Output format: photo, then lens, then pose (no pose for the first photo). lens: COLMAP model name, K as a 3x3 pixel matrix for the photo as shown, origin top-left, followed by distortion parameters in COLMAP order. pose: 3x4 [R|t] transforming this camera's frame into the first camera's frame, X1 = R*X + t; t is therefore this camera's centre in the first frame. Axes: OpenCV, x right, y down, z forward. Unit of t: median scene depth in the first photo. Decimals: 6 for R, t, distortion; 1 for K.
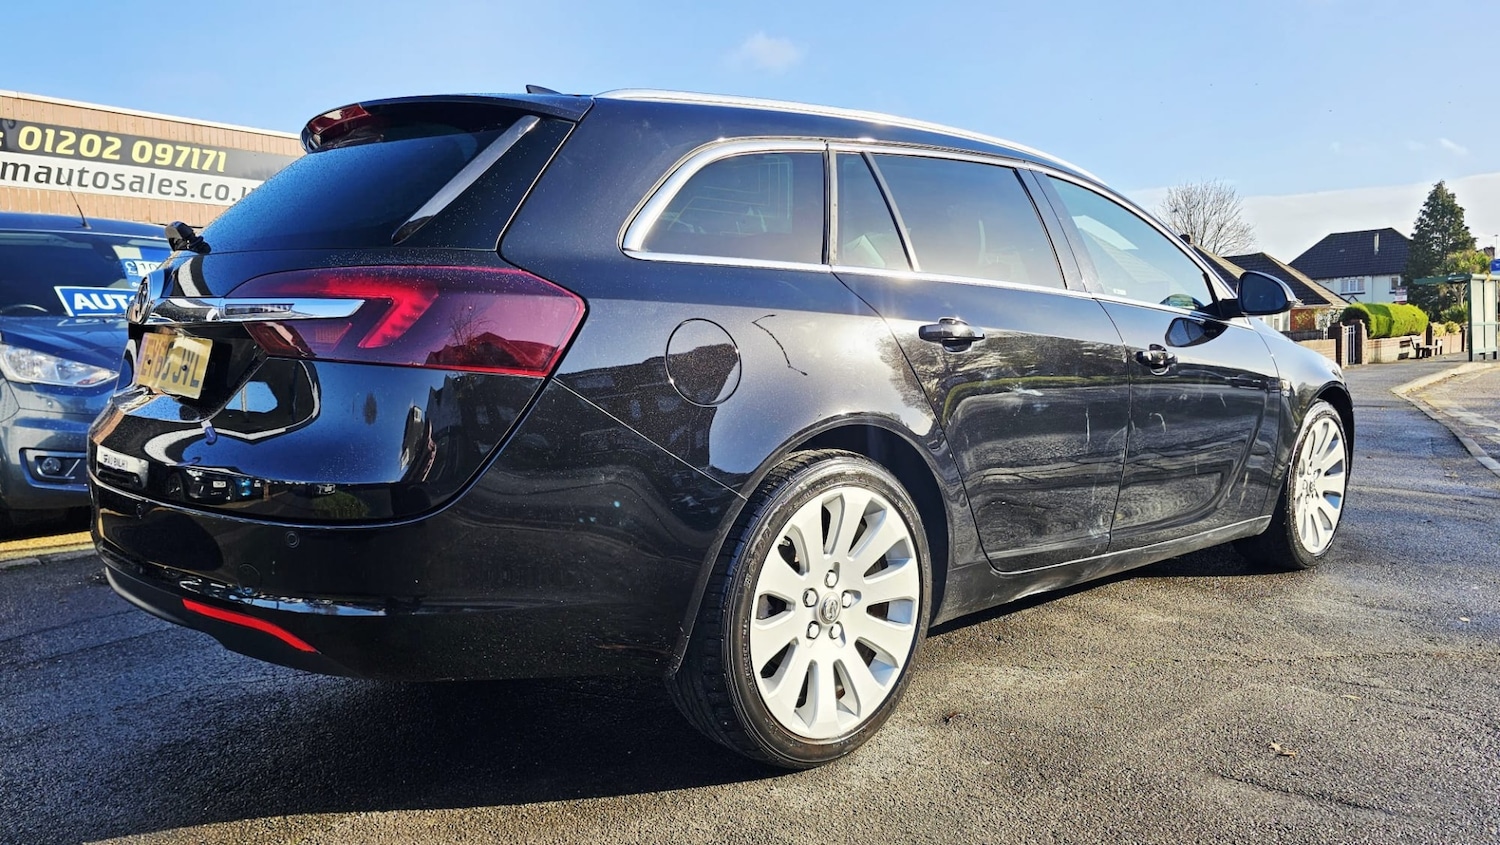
lens RADIAL K [[1000.4, 0, 745.2], [0, 1000.4, 422.4], [0, 0, 1]] dist [0.053566, -0.048805]
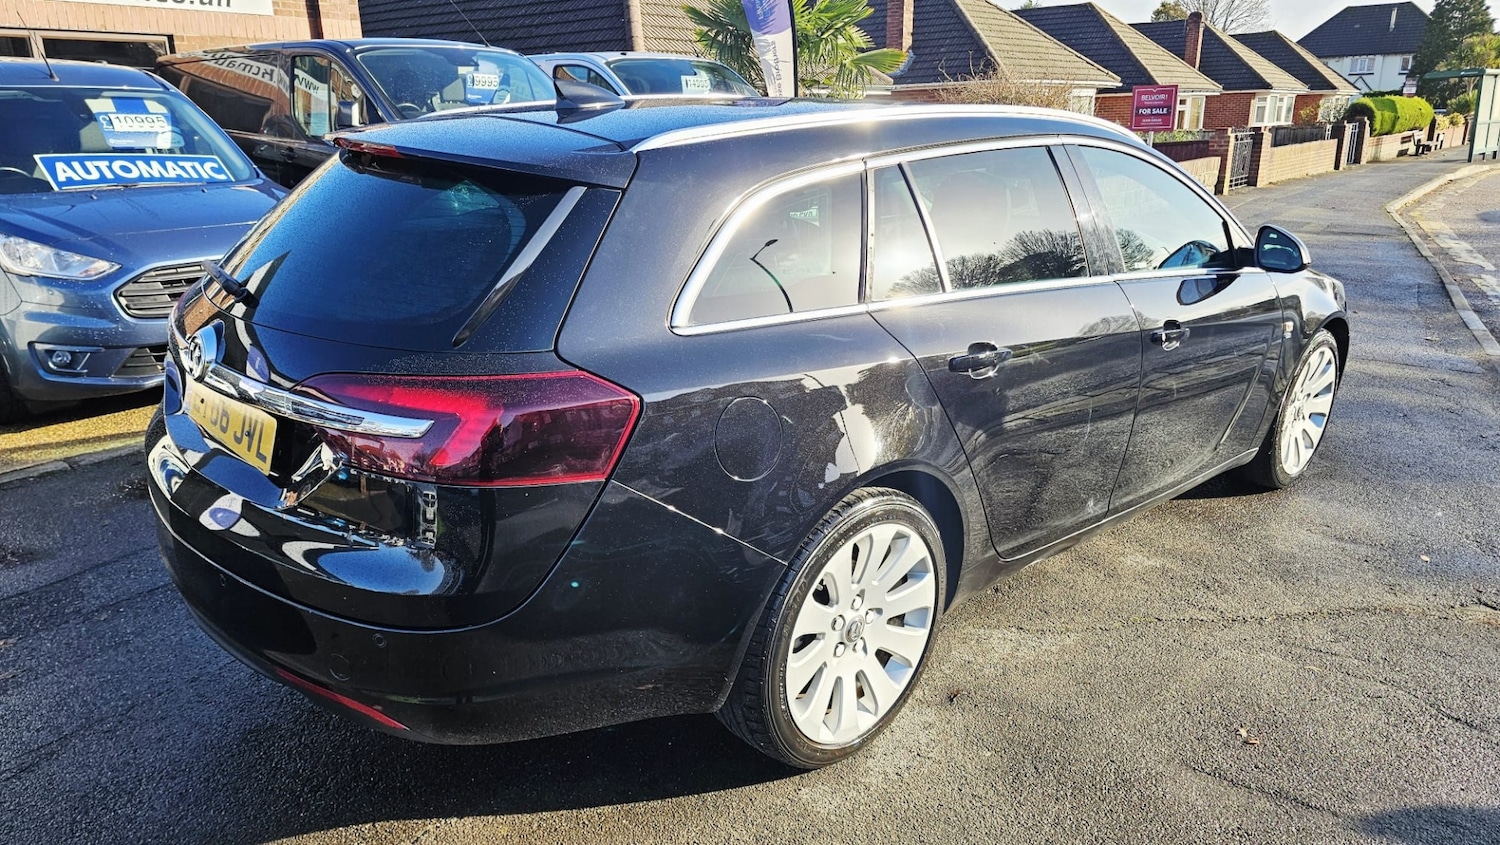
lens RADIAL K [[1000.4, 0, 745.2], [0, 1000.4, 422.4], [0, 0, 1]] dist [0.053566, -0.048805]
pose [[0.999713, 0.011560, 0.020978, -0.044265], [-0.015824, 0.976235, 0.216136, -0.196574], [-0.017981, -0.216406, 0.976138, -0.010328]]
